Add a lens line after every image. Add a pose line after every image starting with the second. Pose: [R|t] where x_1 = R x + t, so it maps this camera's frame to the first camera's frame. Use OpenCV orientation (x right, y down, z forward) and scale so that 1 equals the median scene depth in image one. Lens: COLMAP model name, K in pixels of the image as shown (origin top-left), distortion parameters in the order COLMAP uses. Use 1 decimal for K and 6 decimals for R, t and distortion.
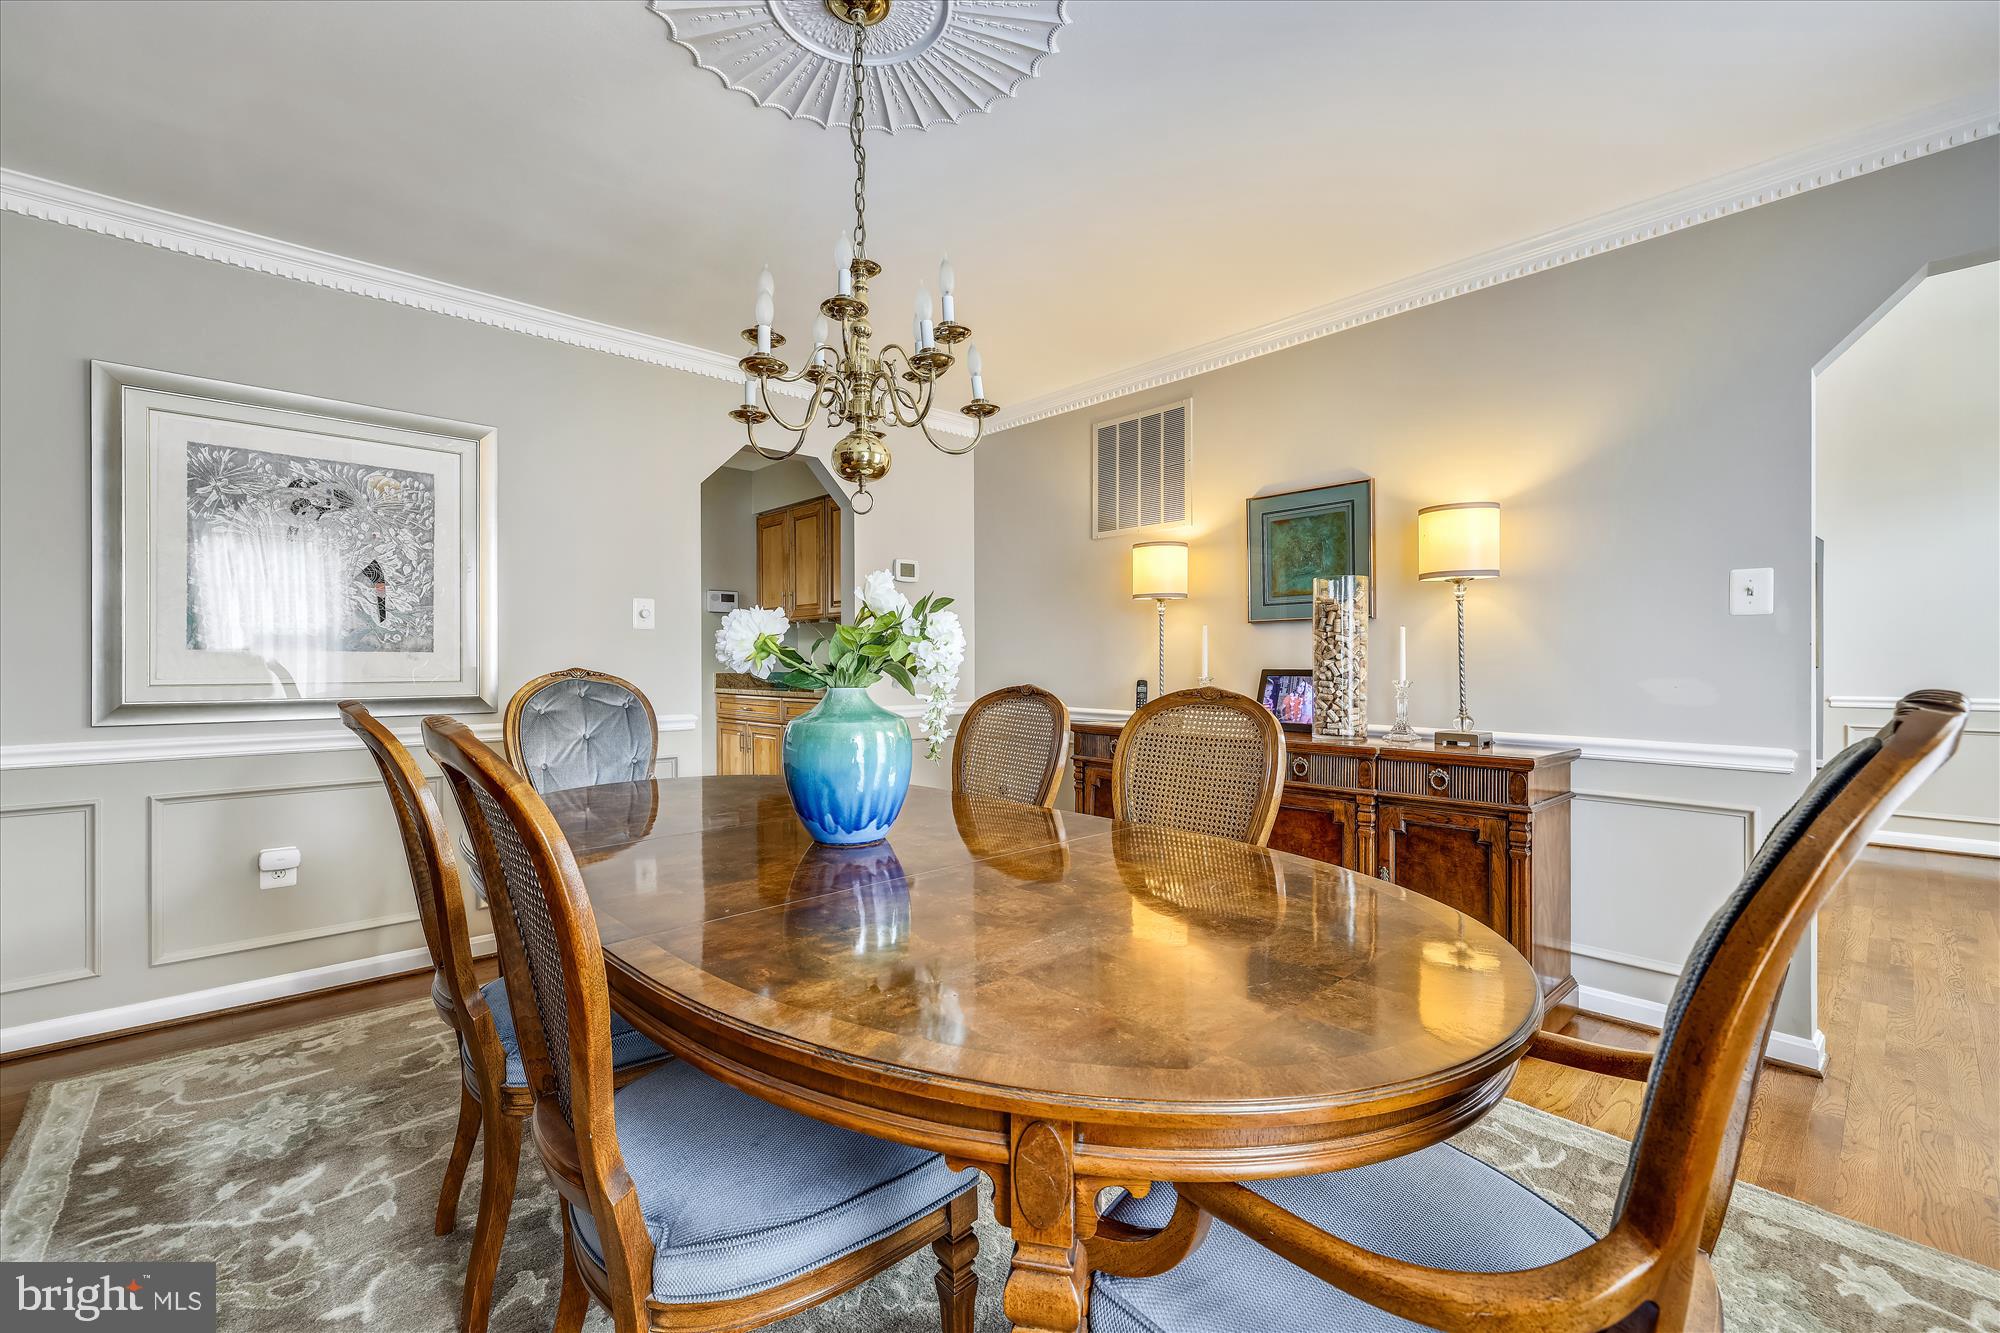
lens RADIAL K [[851.1, 0, 1002.2], [0, 851.1, 668.9], [0, 0, 1]] dist [-0.017486, 0.002403]
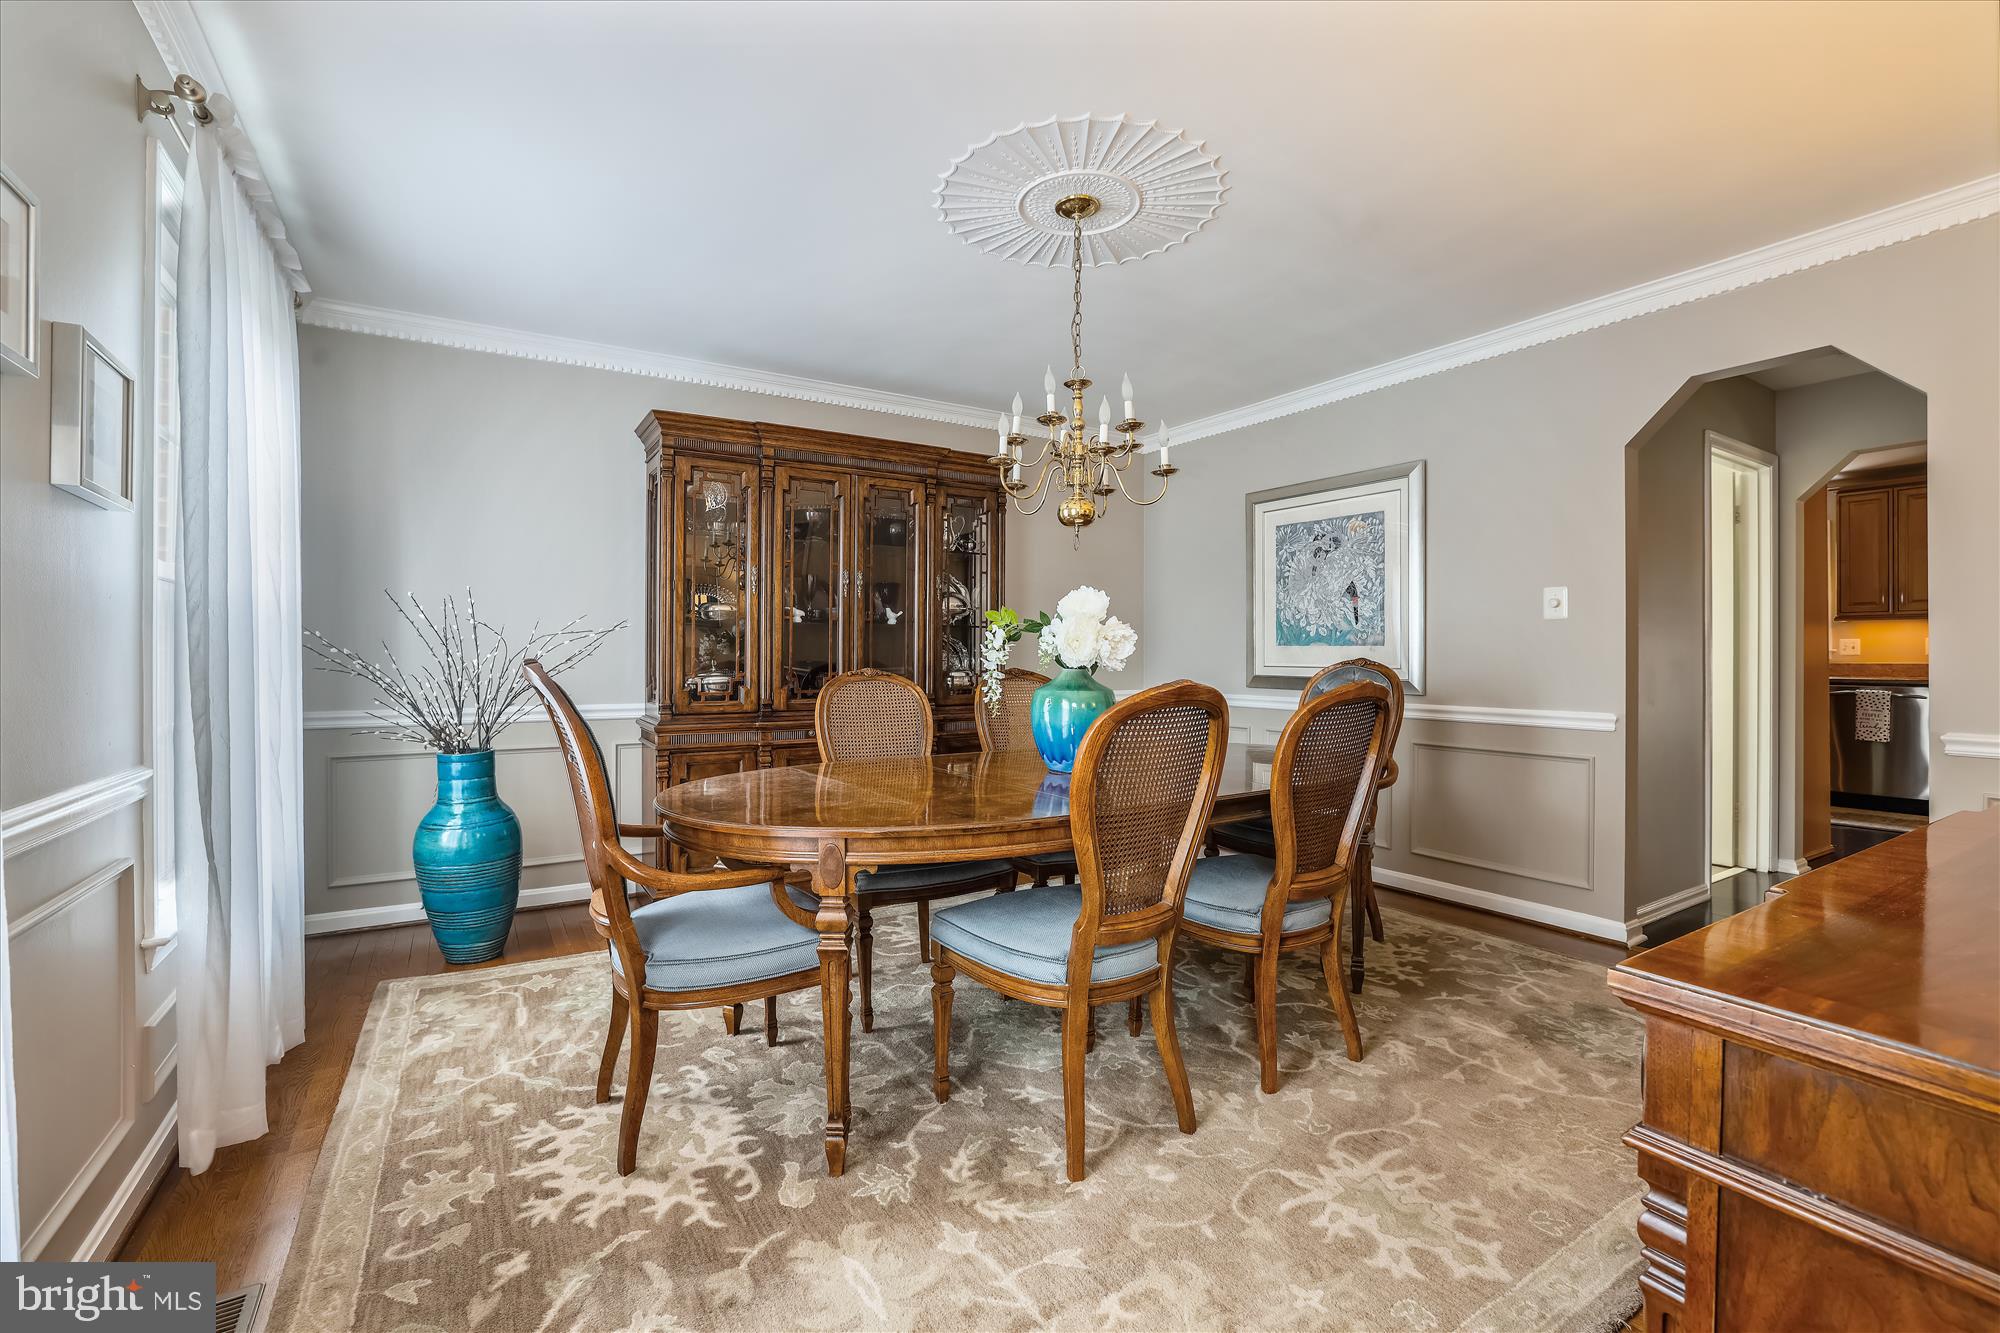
lens RADIAL K [[851.1, 0, 994.6], [0, 851.1, 656.9], [0, 0, 1]] dist [-0.017486, 0.002403]
pose [[-0.174331, 0.005229, -0.984673, 0.757149], [-0.008709, 0.999939, 0.006852, -0.006366], [0.984649, 0.009770, -0.174275, 0.650577]]
